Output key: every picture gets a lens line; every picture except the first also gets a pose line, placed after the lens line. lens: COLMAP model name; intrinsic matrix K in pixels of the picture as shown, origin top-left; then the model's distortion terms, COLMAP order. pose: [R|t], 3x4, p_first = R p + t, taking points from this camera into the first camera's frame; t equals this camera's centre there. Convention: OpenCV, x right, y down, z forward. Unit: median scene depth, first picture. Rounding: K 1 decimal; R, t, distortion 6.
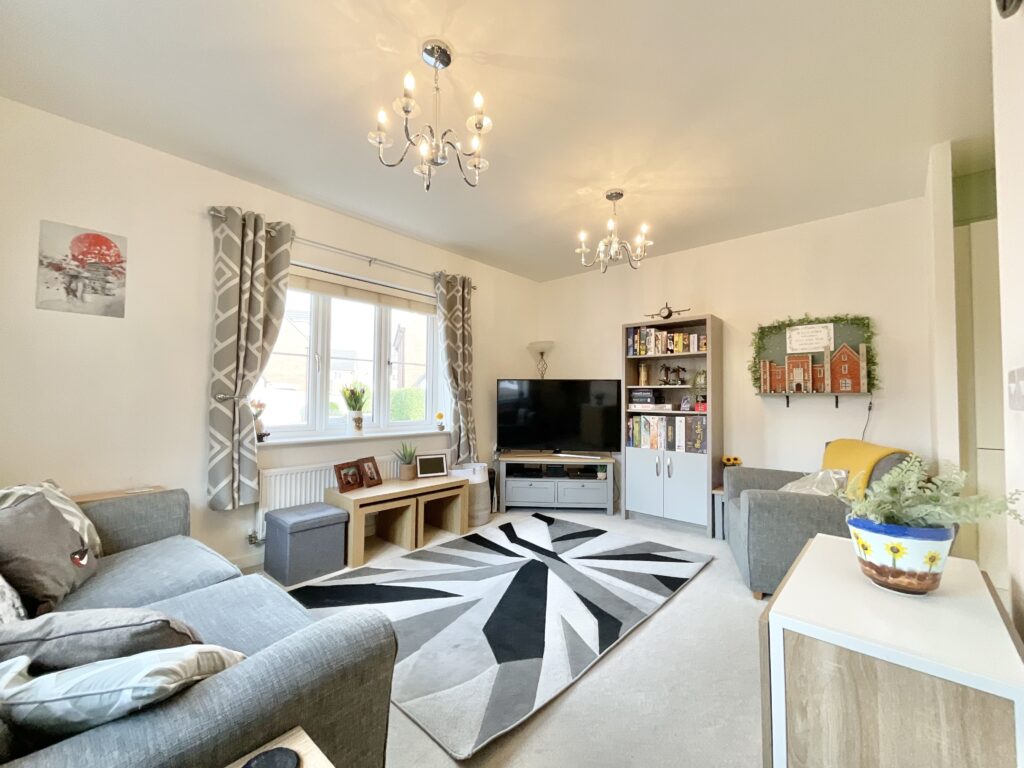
lens RADIAL K [[415.6, 0, 512.0], [0, 415.6, 384.0], [0, 0, 1]] dist [0.000941, 0.000591]
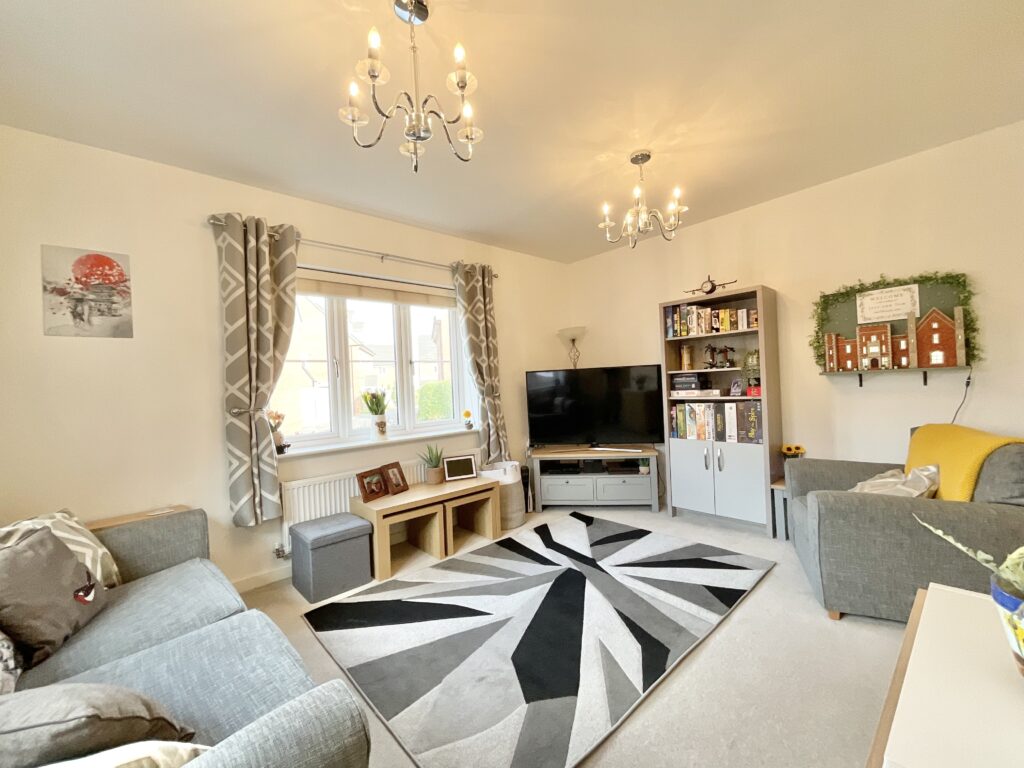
lens RADIAL K [[415.6, 0, 512.0], [0, 415.6, 384.0], [0, 0, 1]] dist [0.000941, 0.000591]
pose [[0.993405, -0.056037, -0.100031, 0.040166], [0.059501, 0.997716, 0.031989, -0.023478], [0.098010, -0.037730, 0.994470, 0.088247]]
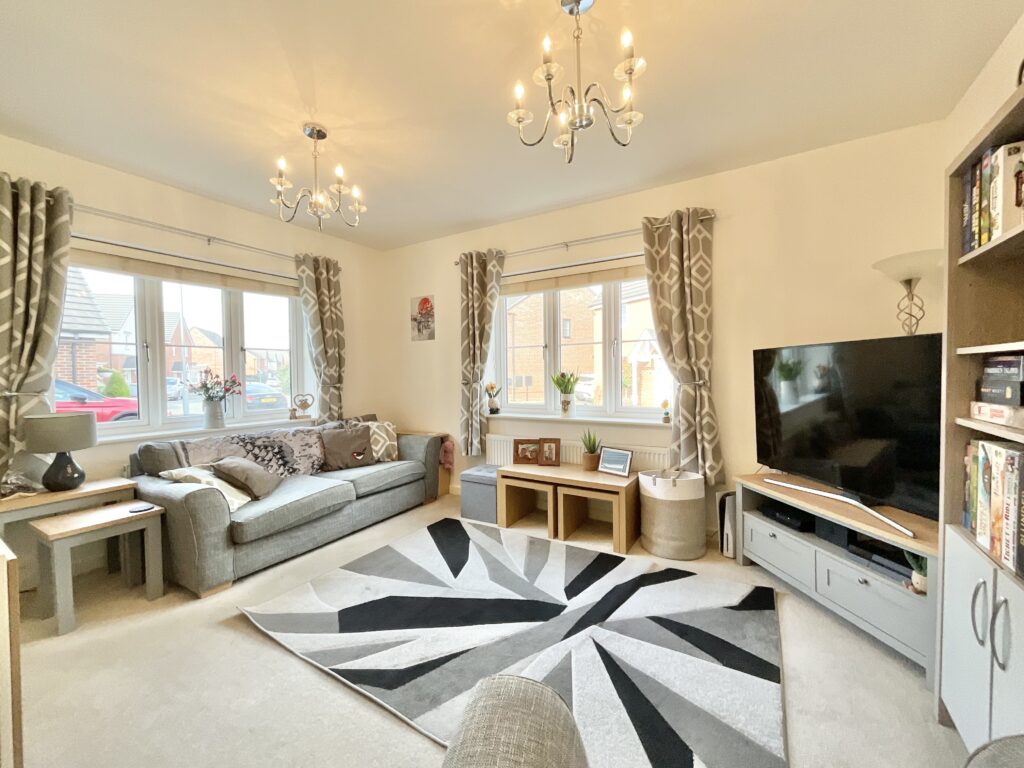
lens RADIAL K [[415.6, 0, 512.0], [0, 415.6, 384.0], [0, 0, 1]] dist [0.000941, 0.000591]
pose [[0.183912, 0.012940, -0.982858, 0.766115], [0.050649, 0.998460, 0.022623, 0.010587], [0.981637, -0.053942, 0.182973, 0.815809]]
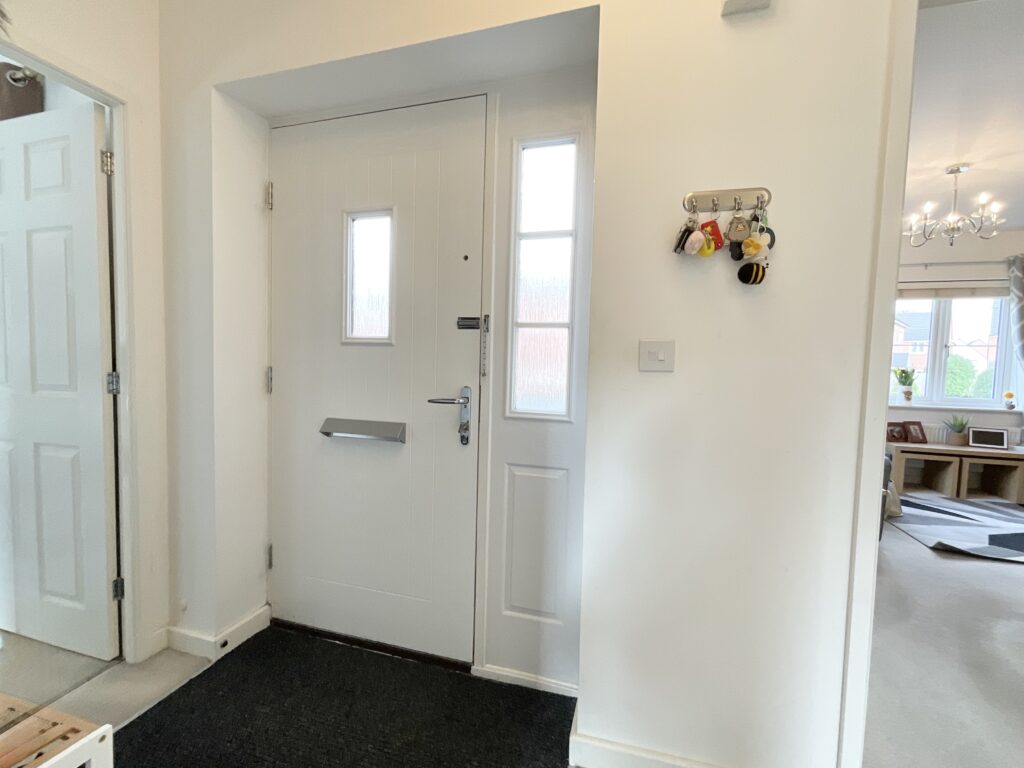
lens RADIAL K [[448.9, 0, 508.8], [0, 448.9, 389.6], [0, 0, 1]] dist [0.001167, 0.000113]
pose [[0.419783, 0.051833, -0.906143, 0.451509], [0.012289, 0.997952, 0.062777, -0.032581], [0.907541, -0.037488, 0.418286, -0.855099]]
